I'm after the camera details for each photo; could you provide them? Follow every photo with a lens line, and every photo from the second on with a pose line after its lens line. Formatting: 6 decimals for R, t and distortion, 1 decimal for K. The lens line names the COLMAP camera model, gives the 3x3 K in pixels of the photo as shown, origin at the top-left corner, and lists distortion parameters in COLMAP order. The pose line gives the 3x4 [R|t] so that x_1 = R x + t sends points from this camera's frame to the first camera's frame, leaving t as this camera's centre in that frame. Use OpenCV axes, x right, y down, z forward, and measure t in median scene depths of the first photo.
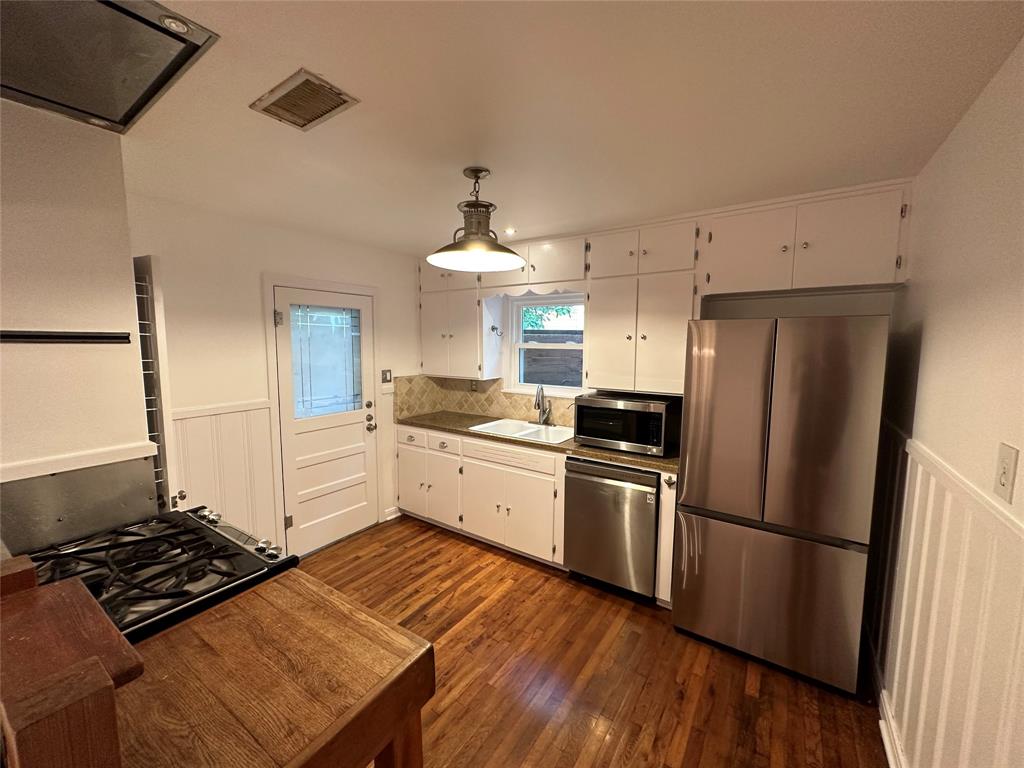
lens RADIAL K [[405.0, 0, 512.8], [0, 405.0, 381.7], [0, 0, 1]] dist [-0.001230, 0.000013]
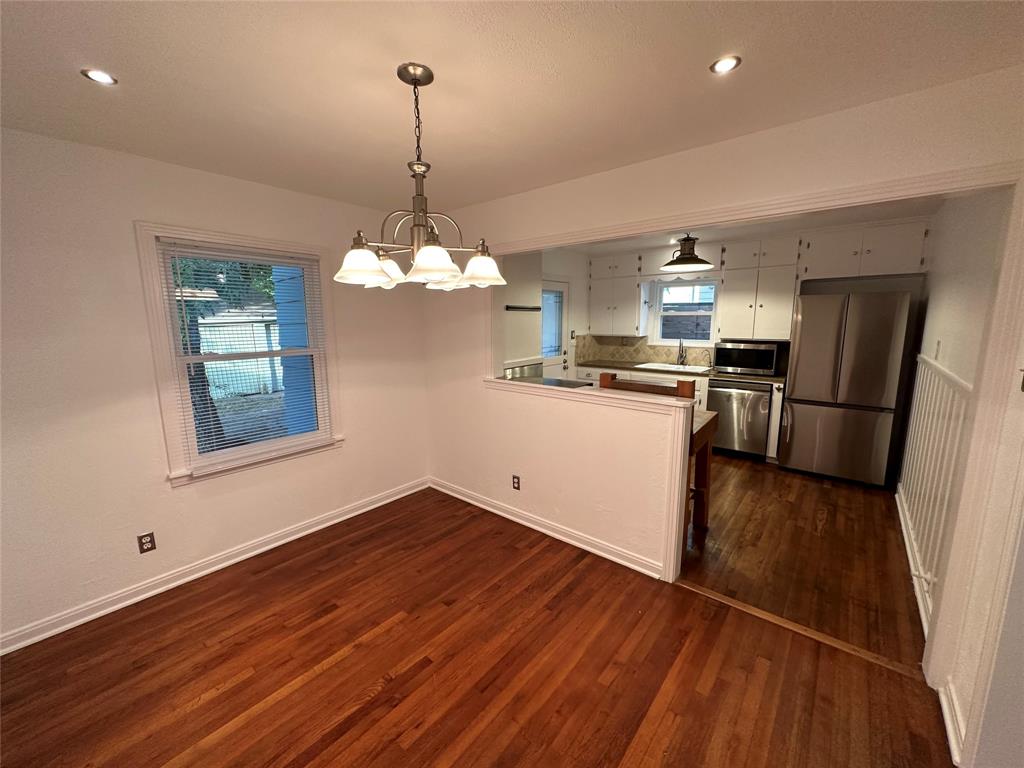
lens RADIAL K [[405.0, 0, 512.8], [0, 405.0, 381.7], [0, 0, 1]] dist [-0.001230, 0.000013]
pose [[0.994724, 0.002087, -0.102566, -0.410226], [0.004059, 0.998210, 0.059671, 0.077144], [0.102507, -0.059773, 0.992935, -0.608432]]
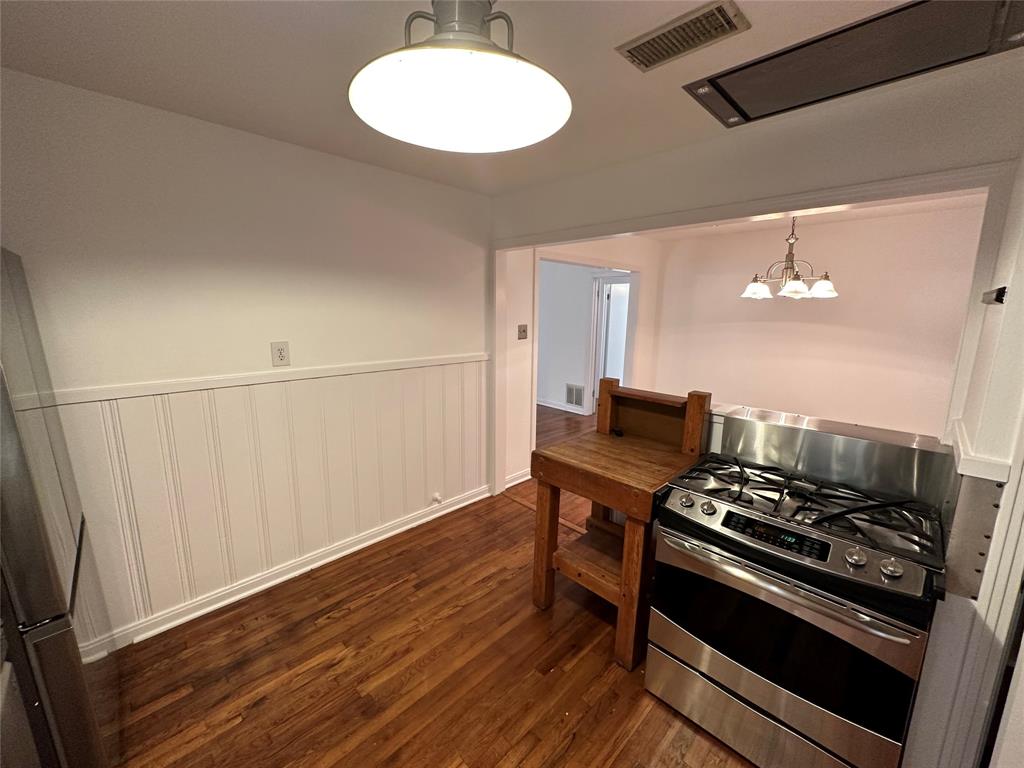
lens RADIAL K [[405.0, 0, 512.8], [0, 405.0, 381.7], [0, 0, 1]] dist [-0.001230, 0.000013]
pose [[-0.982342, -0.051529, 0.179861, -0.136197], [-0.001141, 0.962959, 0.269646, -0.070629], [-0.187093, 0.264679, -0.946013, 0.864254]]
